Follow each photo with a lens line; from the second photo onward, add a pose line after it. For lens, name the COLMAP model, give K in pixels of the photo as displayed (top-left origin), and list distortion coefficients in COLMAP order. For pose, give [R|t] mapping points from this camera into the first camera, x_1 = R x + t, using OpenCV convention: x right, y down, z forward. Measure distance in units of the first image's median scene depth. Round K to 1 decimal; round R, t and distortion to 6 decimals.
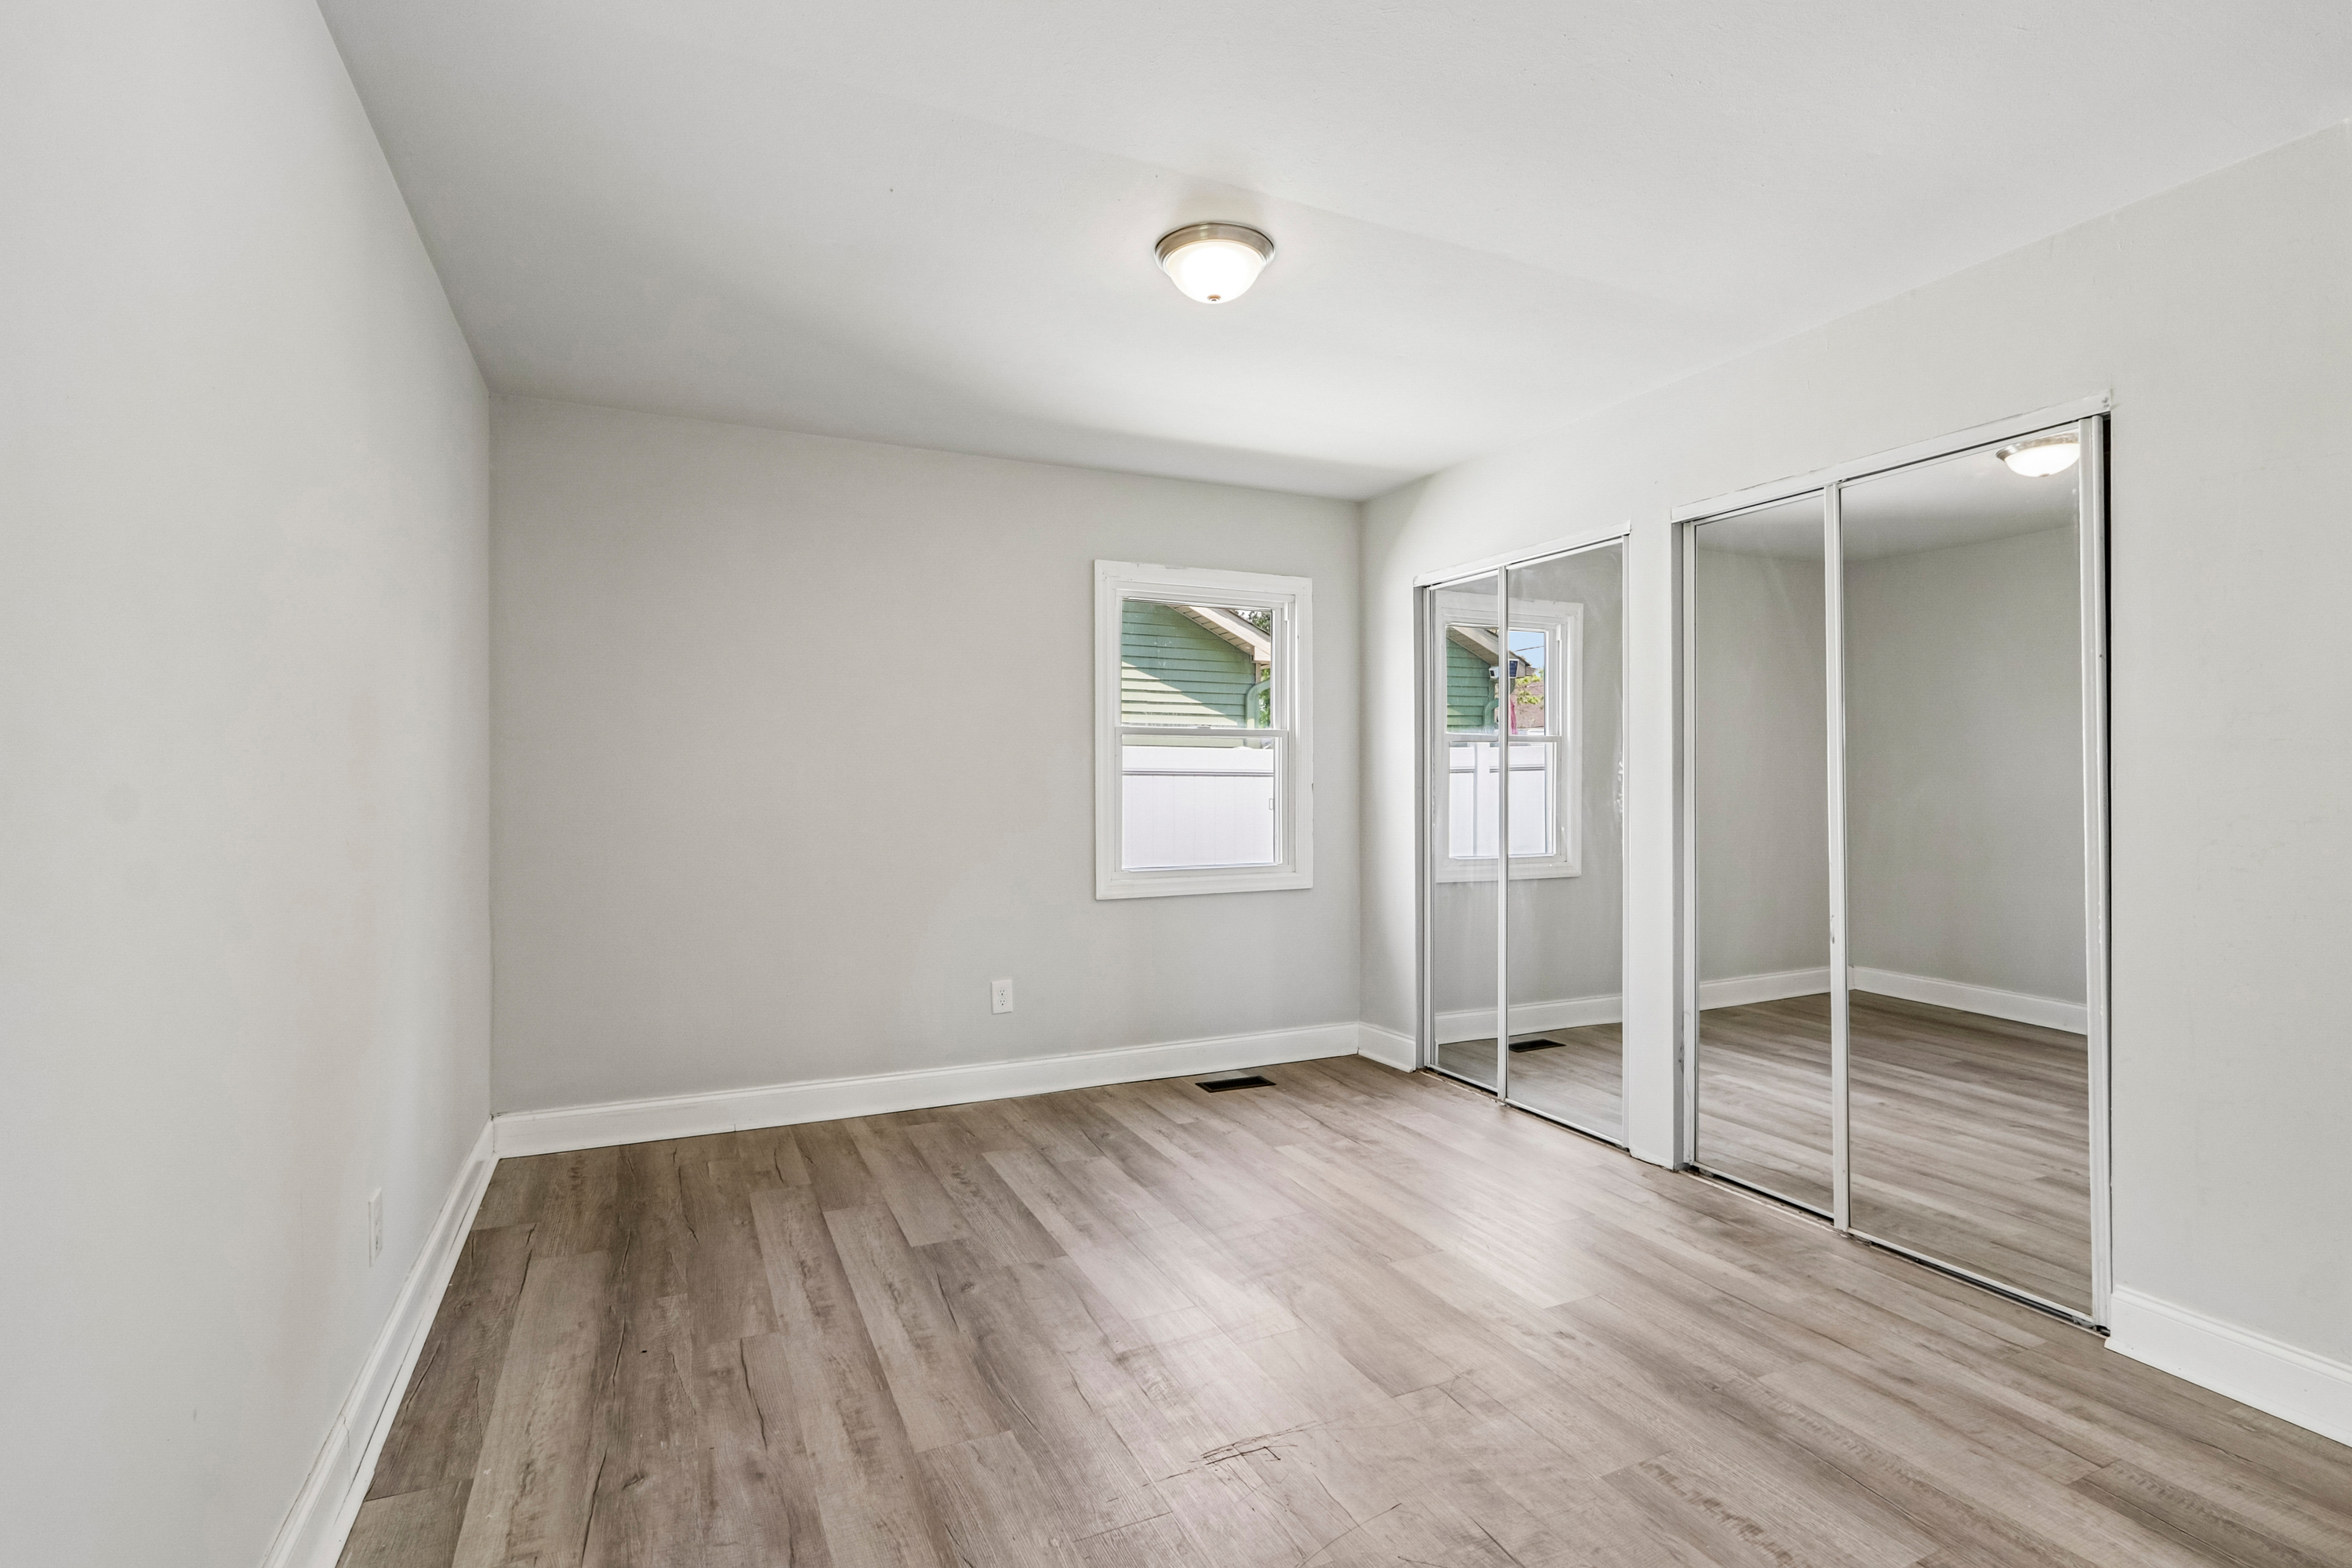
lens RADIAL K [[1083.4, 0, 1189.8], [0, 1083.4, 790.7], [0, 0, 1]] dist [-0.013111, -0.000170]
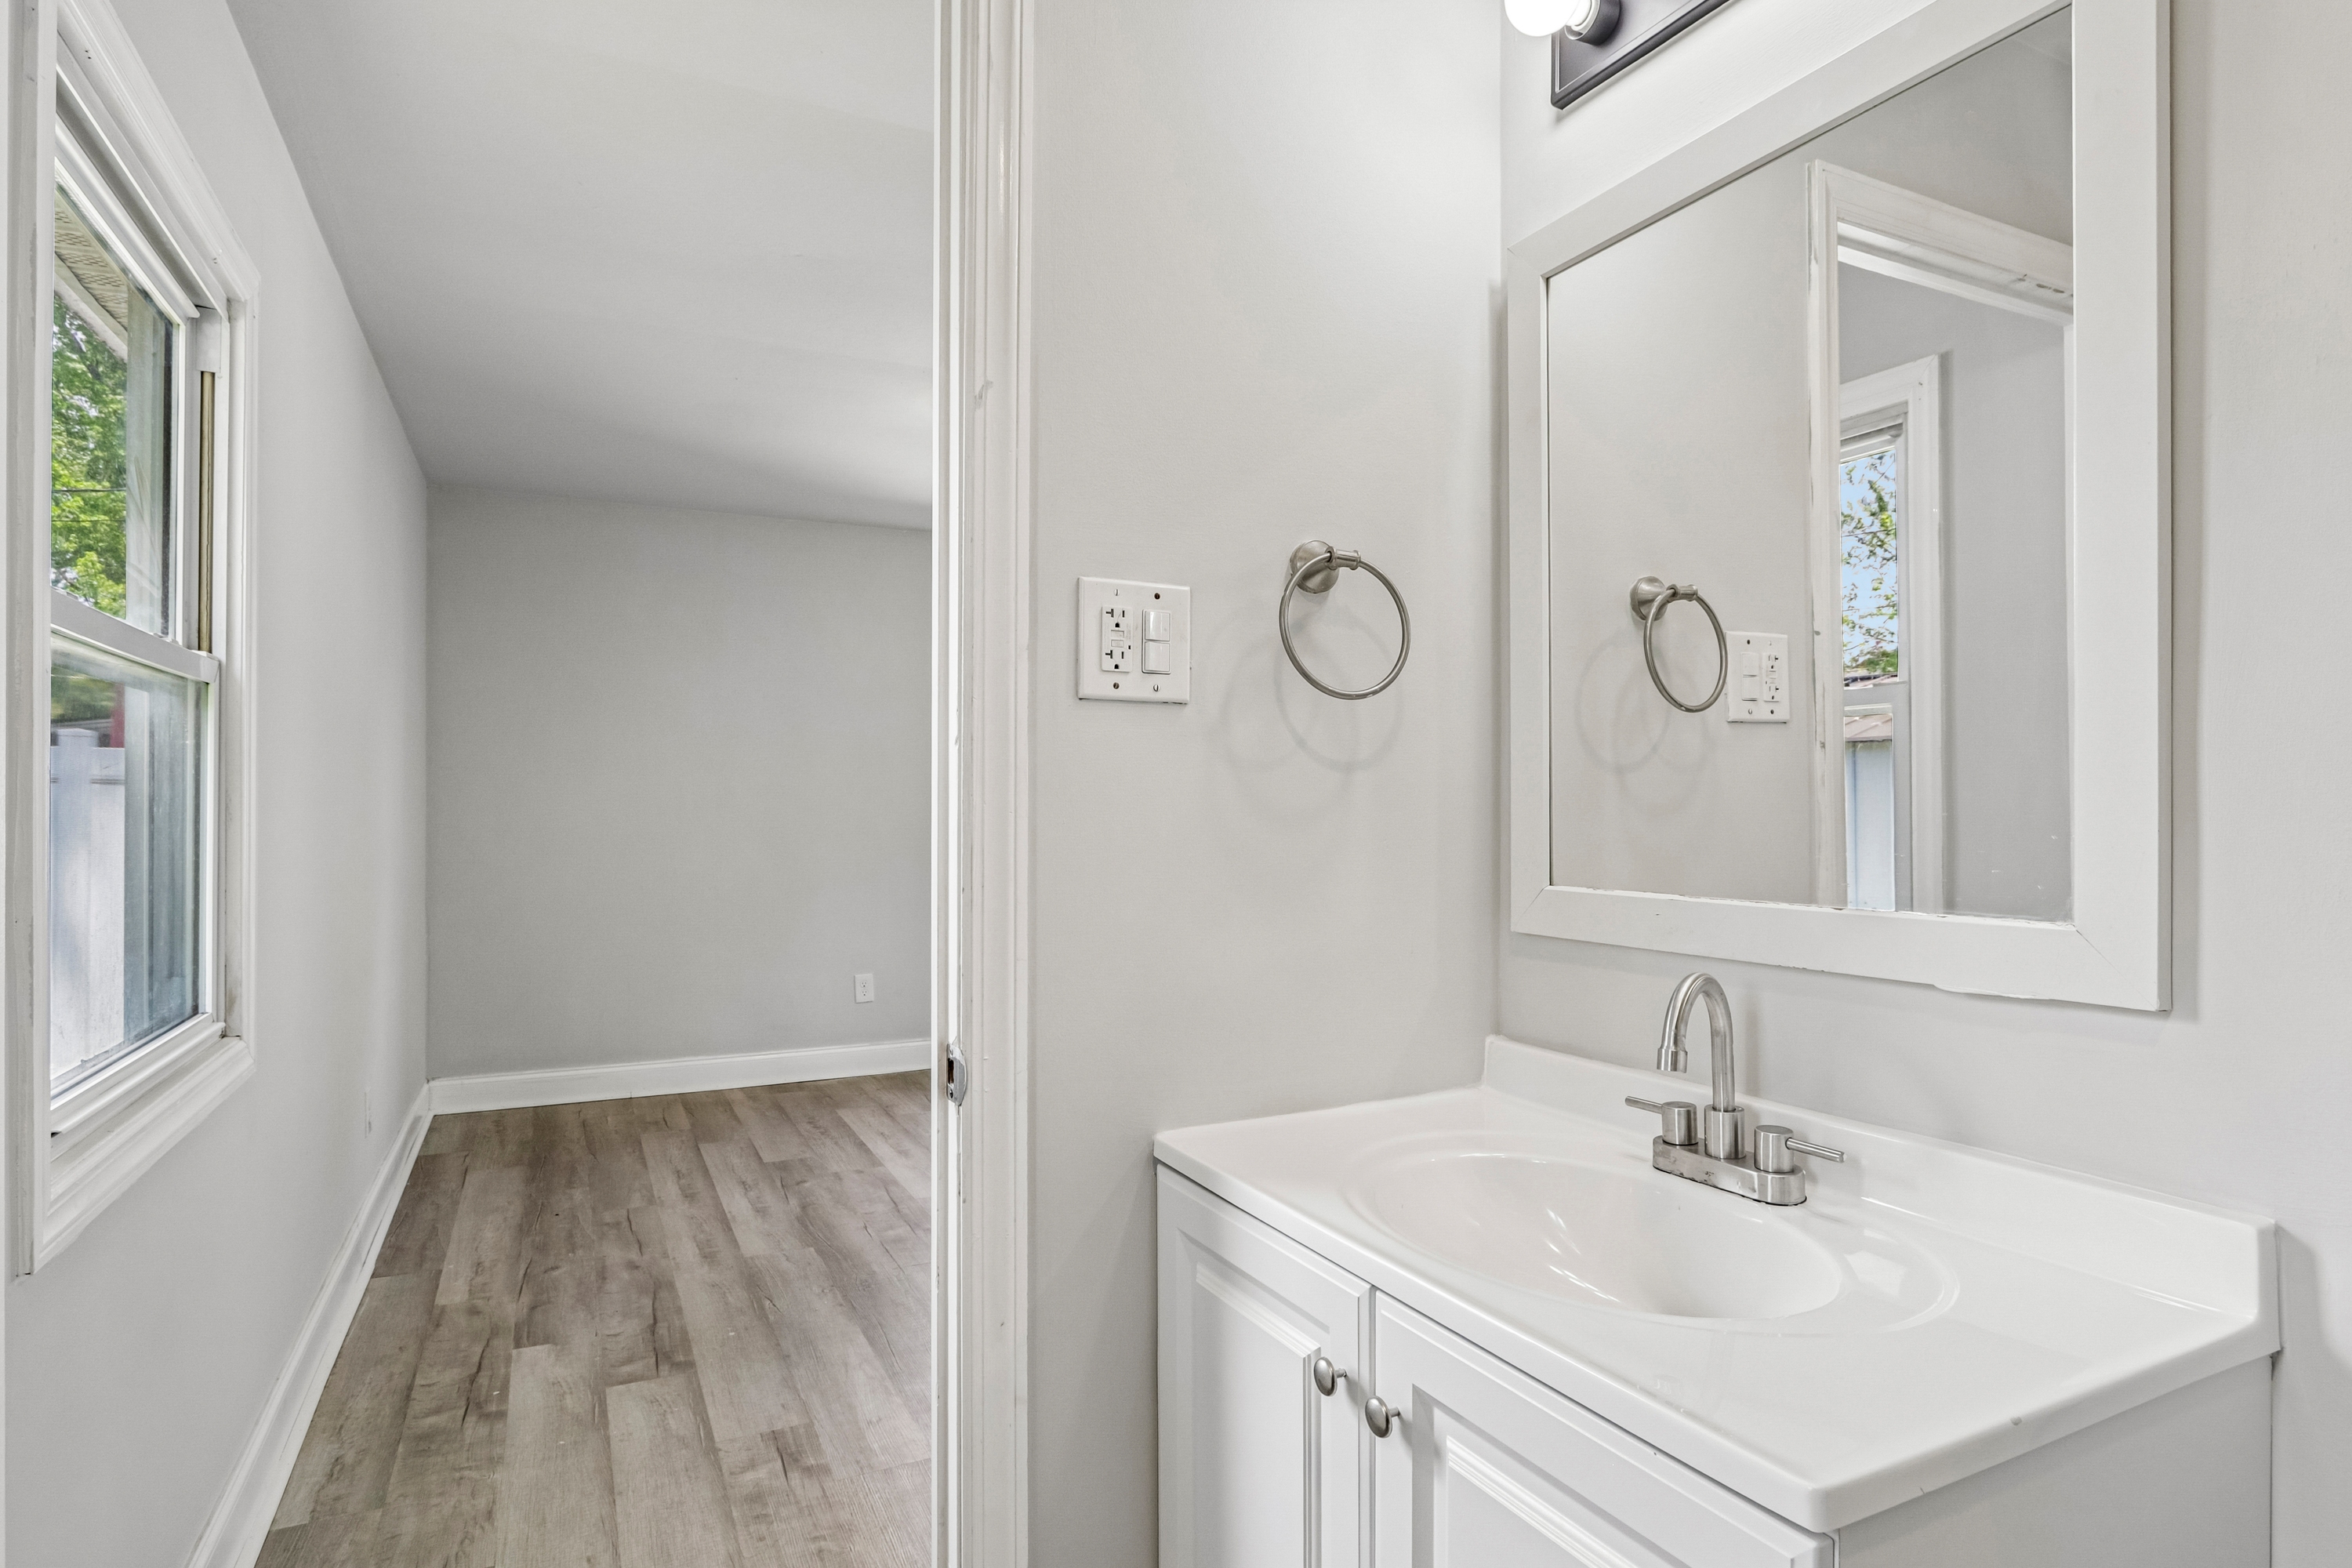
lens RADIAL K [[1230.5, 0, 1181.3], [0, 1230.5, 799.4], [0, 0, 1]] dist [-0.011853, -0.000227]
pose [[0.999930, -0.005624, 0.010421, 0.237635], [0.005774, 0.999879, -0.014414, 0.014976], [-0.010339, 0.014473, 0.999842, -0.497608]]
